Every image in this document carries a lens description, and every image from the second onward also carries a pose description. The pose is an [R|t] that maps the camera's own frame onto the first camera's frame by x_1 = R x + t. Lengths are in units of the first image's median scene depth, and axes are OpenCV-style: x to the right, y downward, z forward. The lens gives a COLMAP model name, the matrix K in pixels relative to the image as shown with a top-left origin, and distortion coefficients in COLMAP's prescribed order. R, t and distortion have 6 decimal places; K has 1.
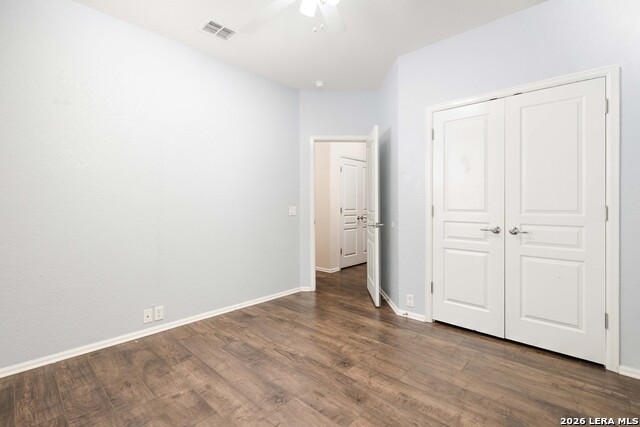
lens RADIAL K [[295.0, 0, 319.2], [0, 295.0, 202.2], [0, 0, 1]] dist [-0.005674, 0.000956]
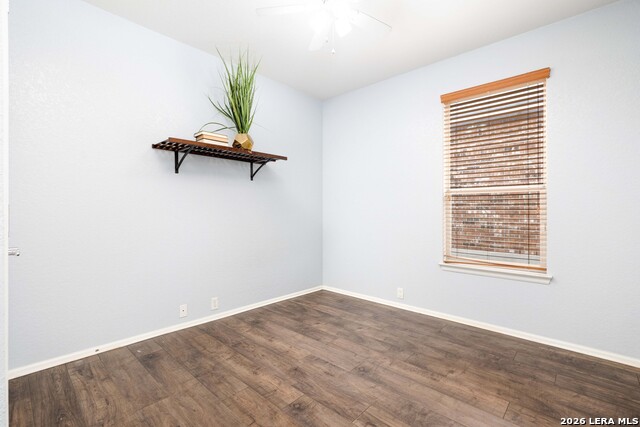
lens RADIAL K [[295.0, 0, 320.4], [0, 295.0, 213.5], [0, 0, 1]] dist [-0.005674, 0.000956]
pose [[-0.999938, -0.000084, -0.011142, 0.040607], [-0.000059, 0.999997, -0.002294, 0.029642], [0.011142, -0.002293, -0.999935, 1.904342]]
